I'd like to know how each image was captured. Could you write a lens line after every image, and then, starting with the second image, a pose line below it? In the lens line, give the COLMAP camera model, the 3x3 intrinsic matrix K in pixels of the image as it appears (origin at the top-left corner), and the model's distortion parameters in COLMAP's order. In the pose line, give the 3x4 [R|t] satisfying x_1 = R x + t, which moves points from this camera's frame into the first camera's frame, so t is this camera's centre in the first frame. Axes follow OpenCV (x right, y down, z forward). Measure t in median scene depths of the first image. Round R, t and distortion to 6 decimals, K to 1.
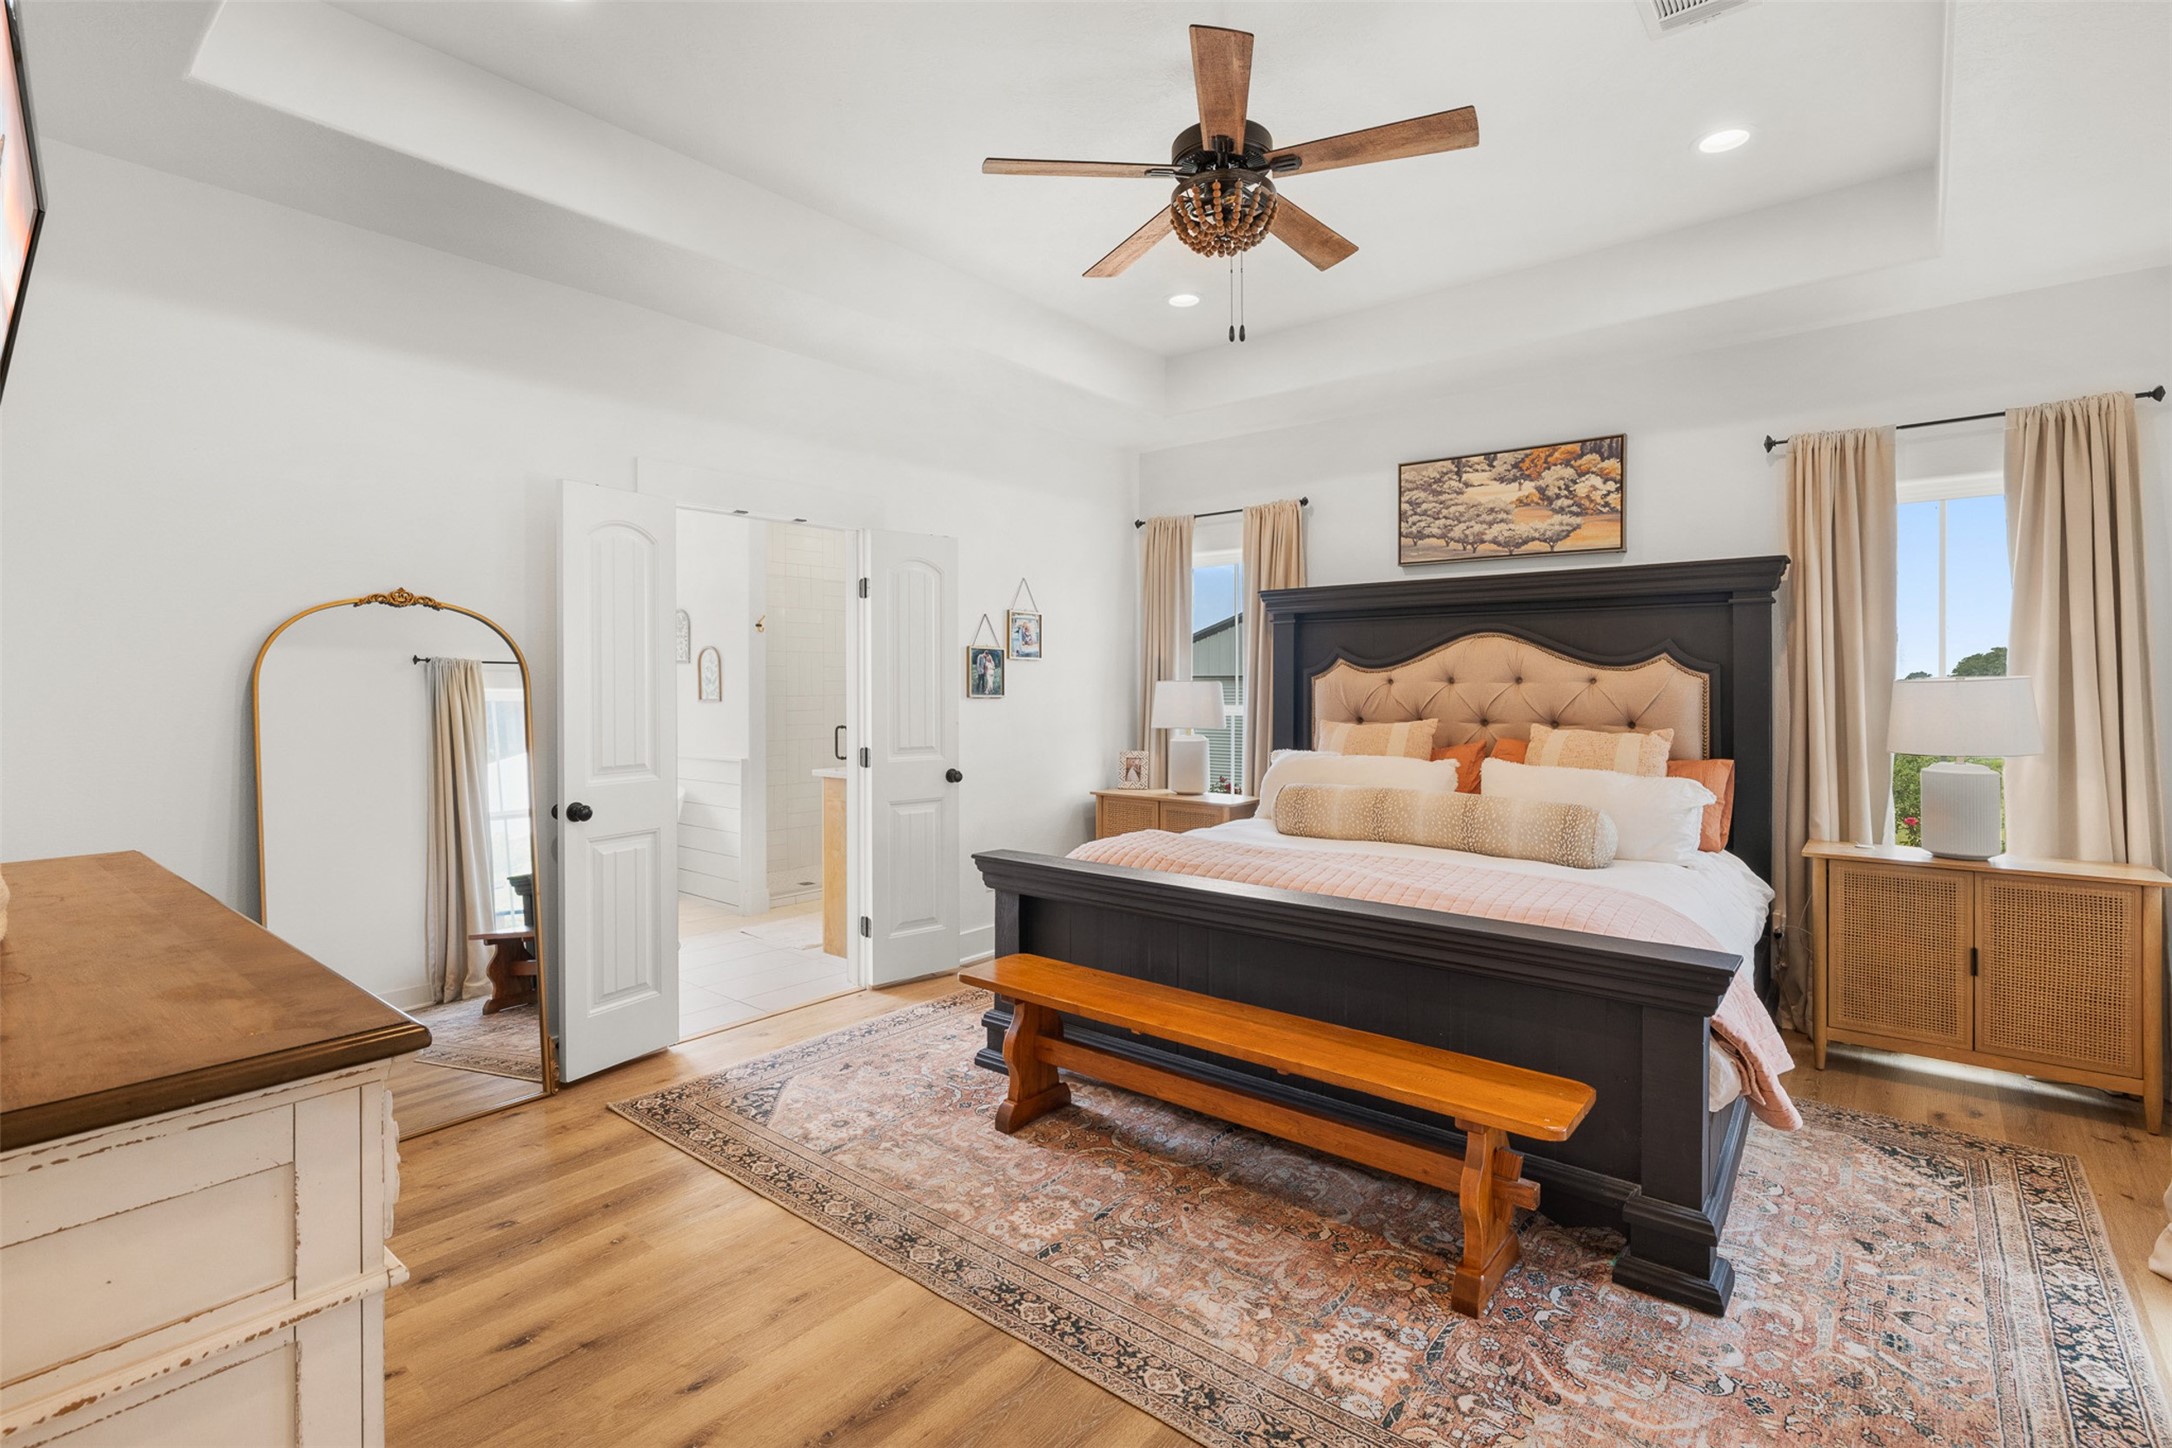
lens RADIAL K [[1006.8, 0, 1083.7], [0, 1006.8, 684.4], [0, 0, 1]] dist [-0.001906, -0.000054]
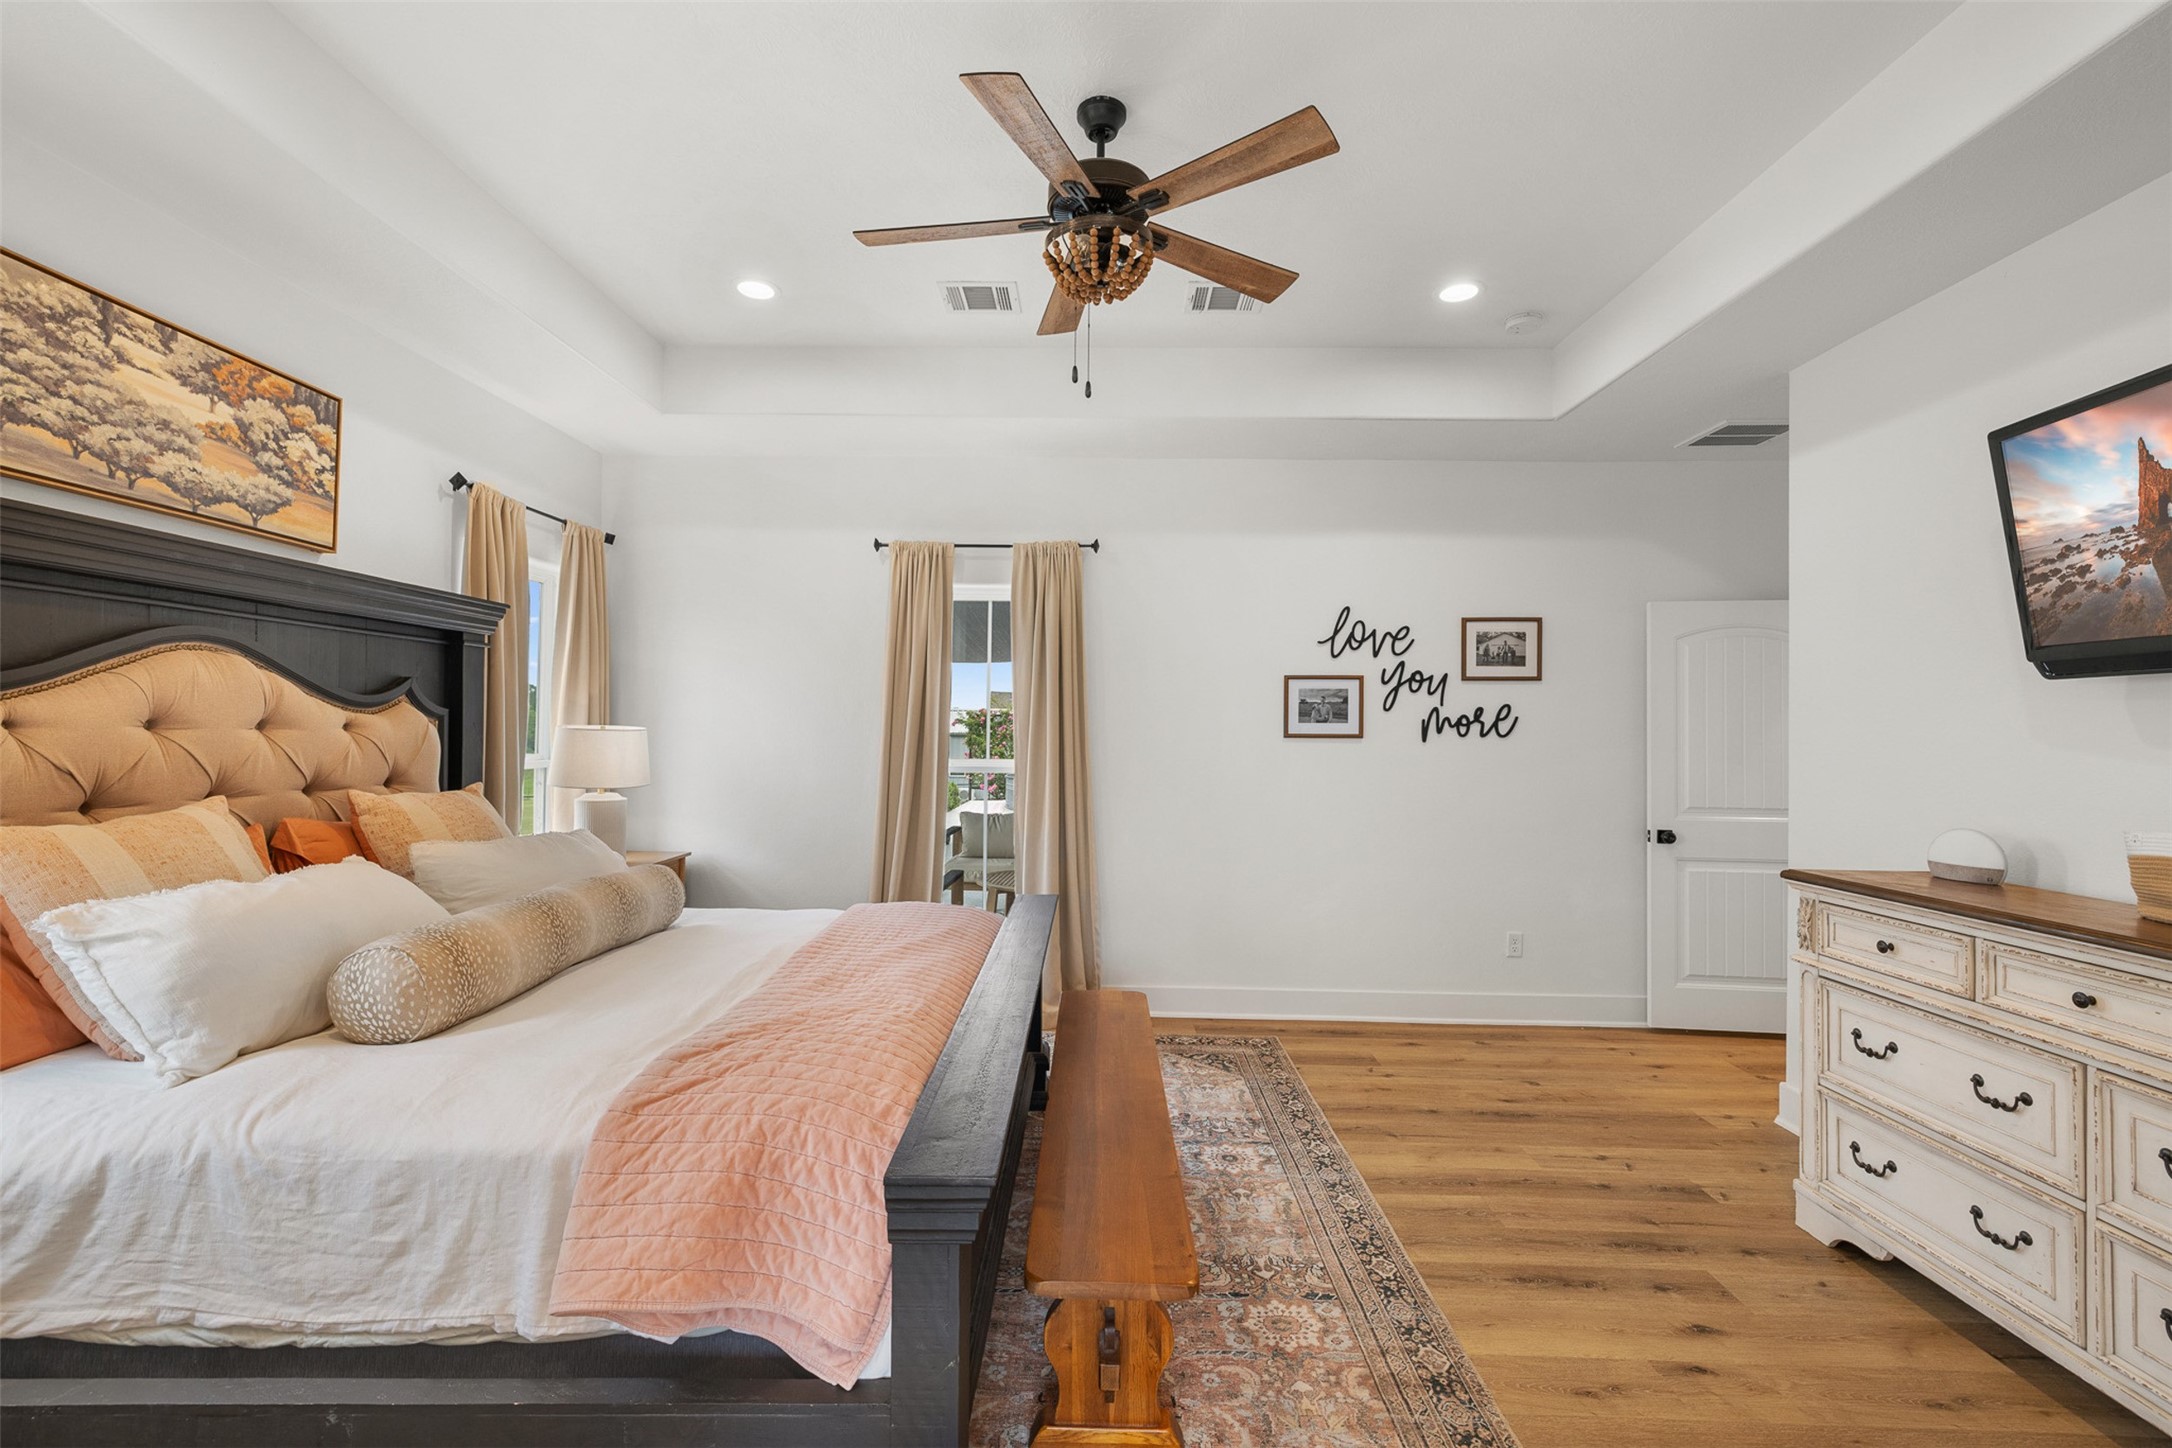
lens RADIAL K [[917.4, 0, 1077.5], [0, 917.4, 714.5], [0, 0, 1]] dist [-0.001133, -0.000132]
pose [[-0.616374, 0.004202, 0.787443, -0.340315], [-0.014137, 0.999766, -0.016401, -0.008830], [-0.787327, -0.021242, -0.616170, 0.973633]]
